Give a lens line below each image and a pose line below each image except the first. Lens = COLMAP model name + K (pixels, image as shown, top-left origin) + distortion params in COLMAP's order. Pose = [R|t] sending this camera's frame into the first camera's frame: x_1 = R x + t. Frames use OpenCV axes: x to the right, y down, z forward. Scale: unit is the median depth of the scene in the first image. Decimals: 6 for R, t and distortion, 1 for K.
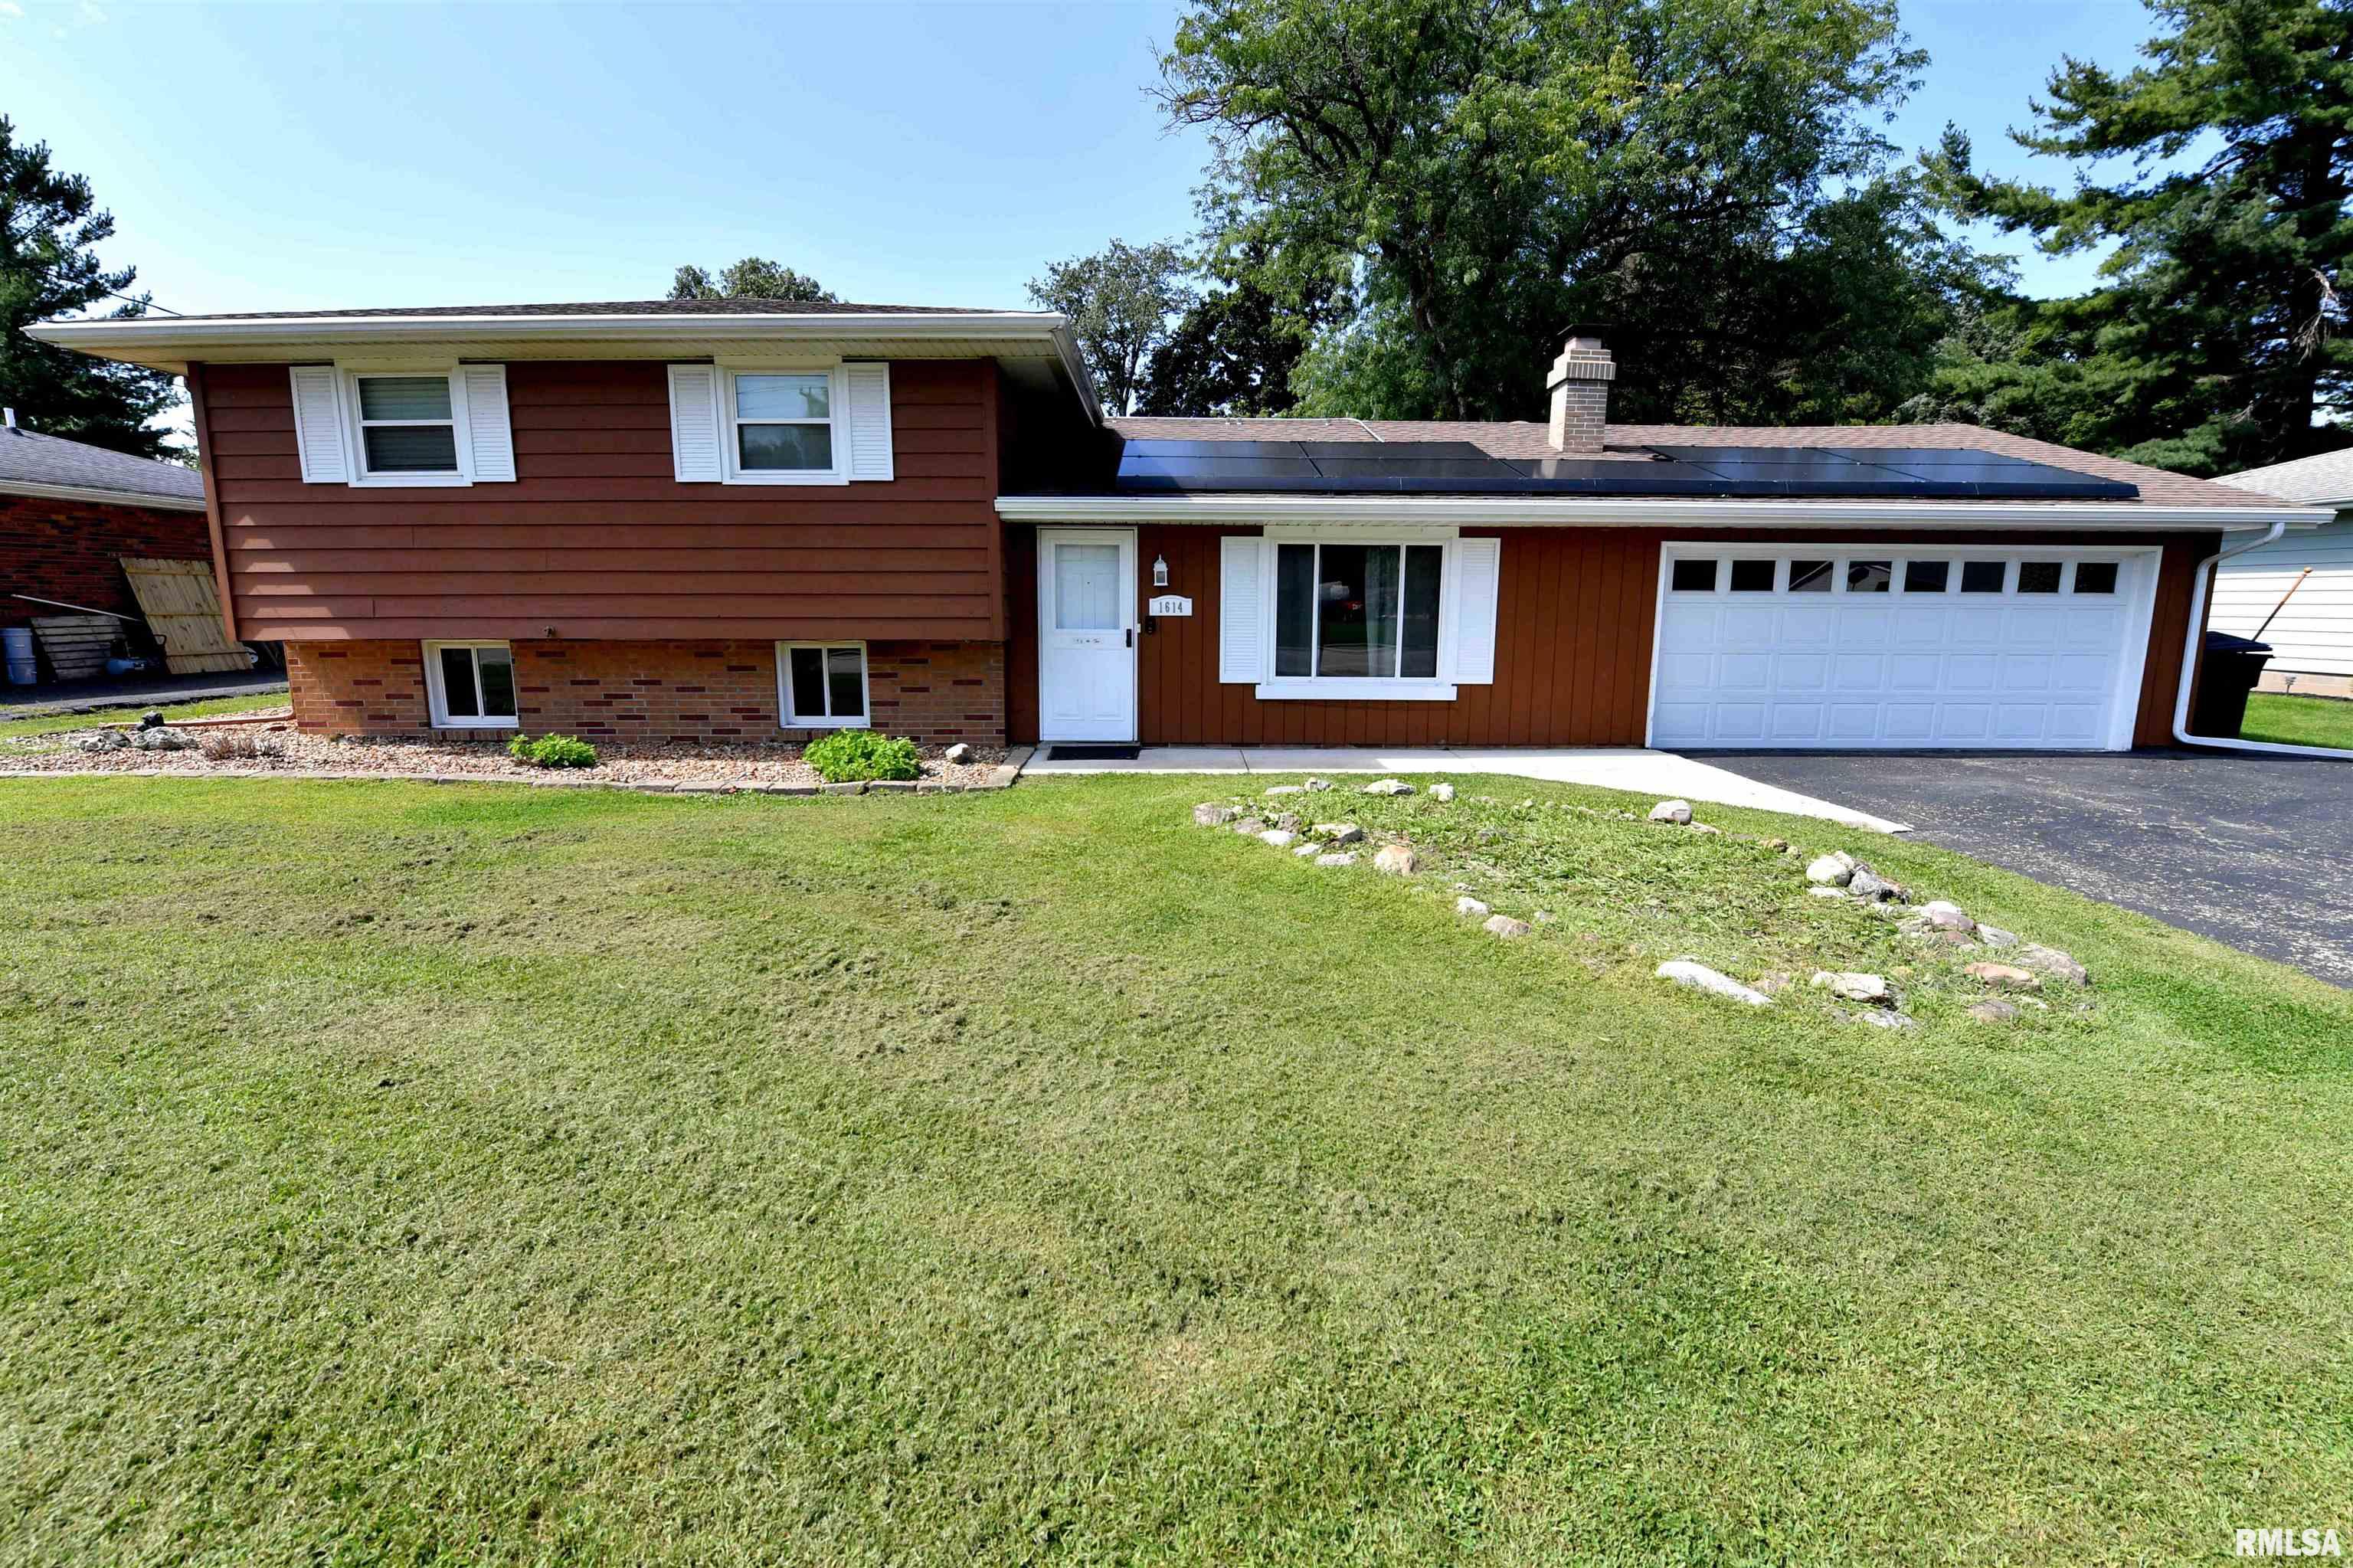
lens RADIAL K [[1009.8, 0, 1165.9], [0, 1009.8, 801.4], [0, 0, 1]] dist [-0.005454, -0.000482]
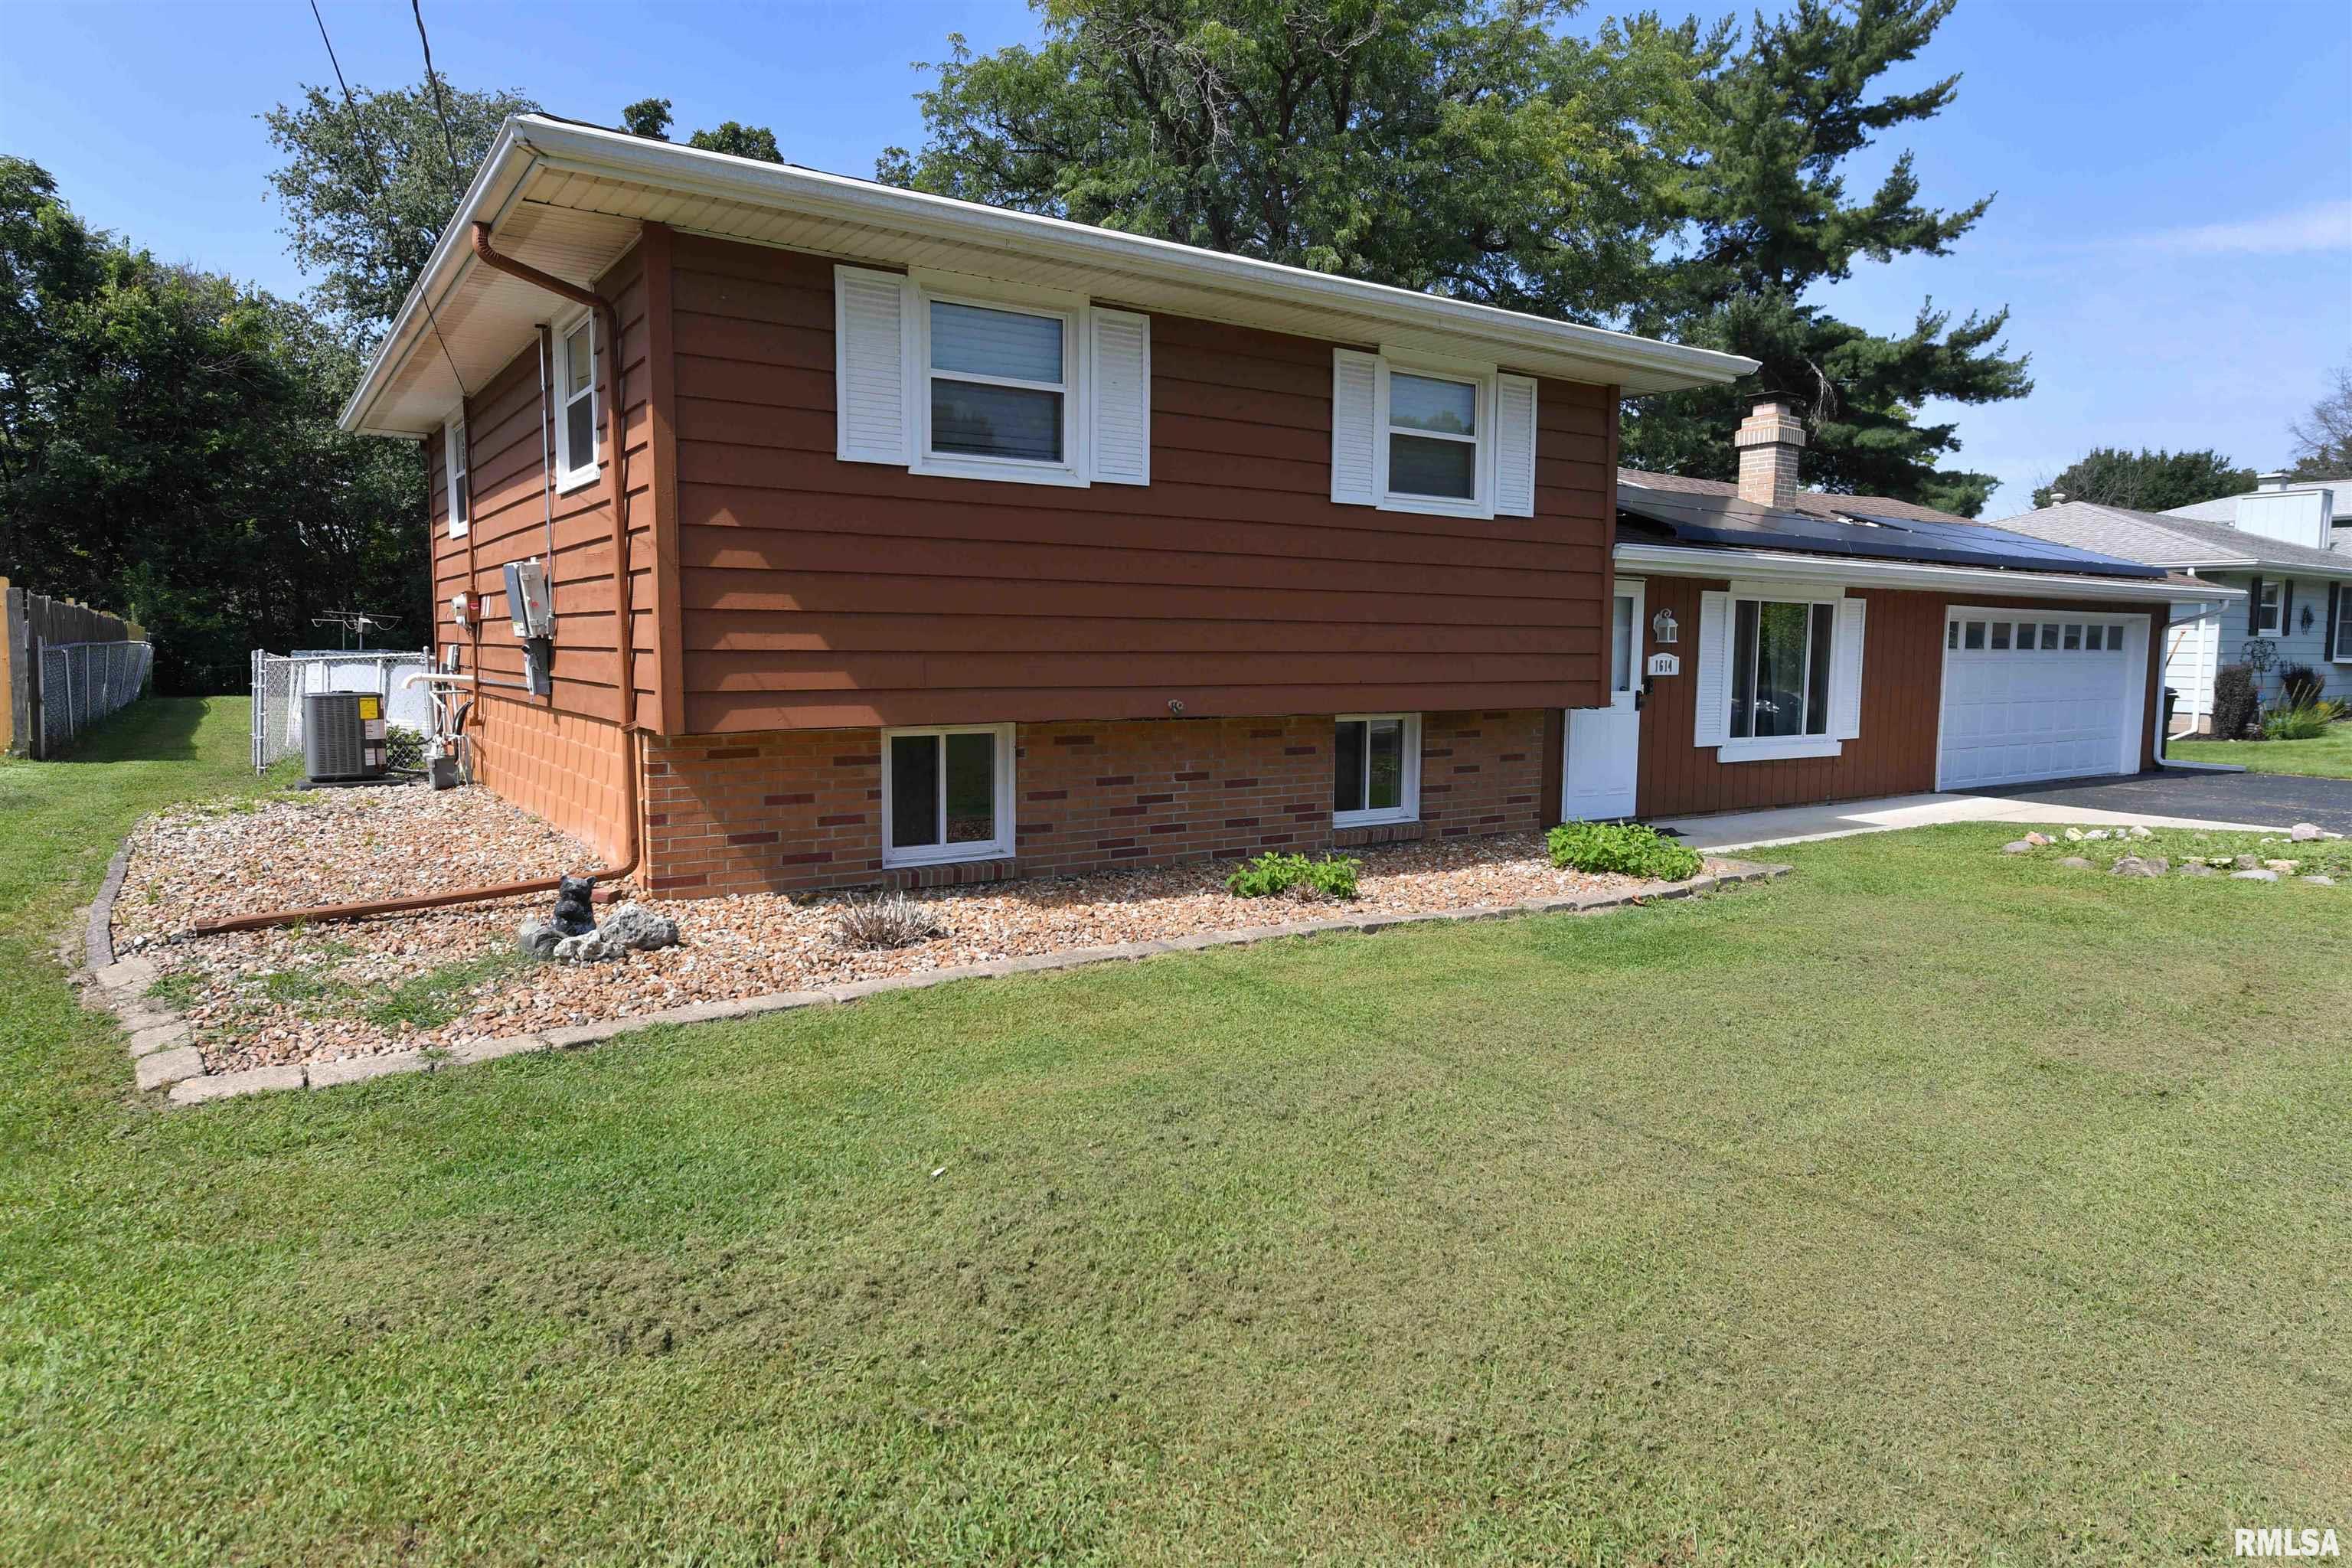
lens RADIAL K [[1417.8, 0, 1176.0], [0, 1417.8, 784.0], [0, 0, 1]] dist [0.032211, -0.001088]
pose [[0.814721, -0.051202, 0.577588, -1.090197], [0.097188, 0.994061, -0.048967, -0.066761], [-0.571650, 0.096029, 0.814859, 0.219122]]
